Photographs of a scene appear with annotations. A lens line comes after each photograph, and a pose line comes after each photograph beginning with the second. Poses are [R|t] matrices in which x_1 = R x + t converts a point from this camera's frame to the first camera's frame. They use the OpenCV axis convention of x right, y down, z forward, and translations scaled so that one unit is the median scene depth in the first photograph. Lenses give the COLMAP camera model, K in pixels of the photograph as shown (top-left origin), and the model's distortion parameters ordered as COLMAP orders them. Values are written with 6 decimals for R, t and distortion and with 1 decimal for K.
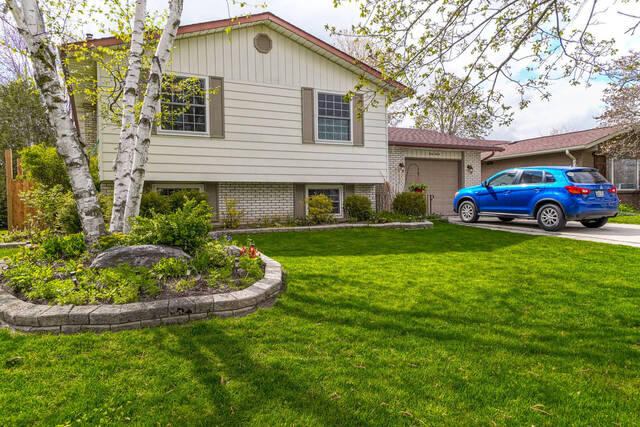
lens RADIAL K [[430.2, 0, 322.6], [0, 430.2, 217.8], [0, 0, 1]] dist [0.007087, 0.000178]
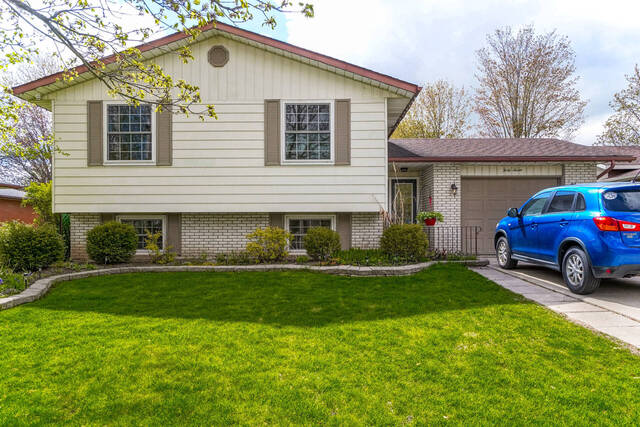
lens RADIAL K [[464.7, 0, 328.3], [0, 464.7, 235.1], [0, 0, 1]] dist [0.010984, 0.010753]
pose [[0.869102, 0.016787, -0.494348, 0.513459], [-0.033292, 0.999143, -0.024602, -0.019678], [0.493512, 0.037840, 0.868916, 0.276541]]
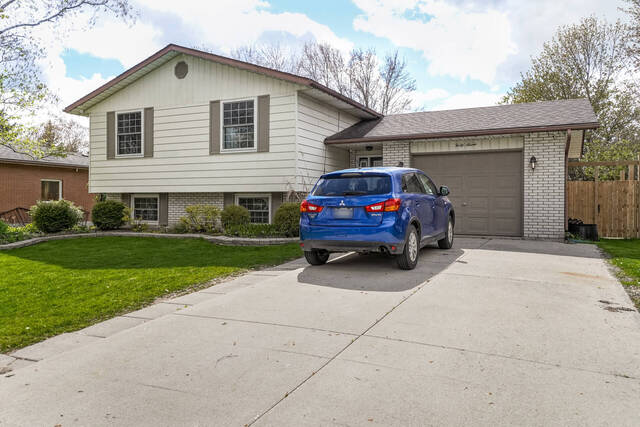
lens RADIAL K [[470.3, 0, 318.5], [0, 470.3, 209.1], [0, 0, 1]] dist [0.108822, -0.004424]
pose [[0.579784, 0.017756, -0.814576, 1.049786], [-0.050373, 0.998631, -0.014085, -0.037742], [0.813211, 0.049199, 0.579885, 0.552751]]
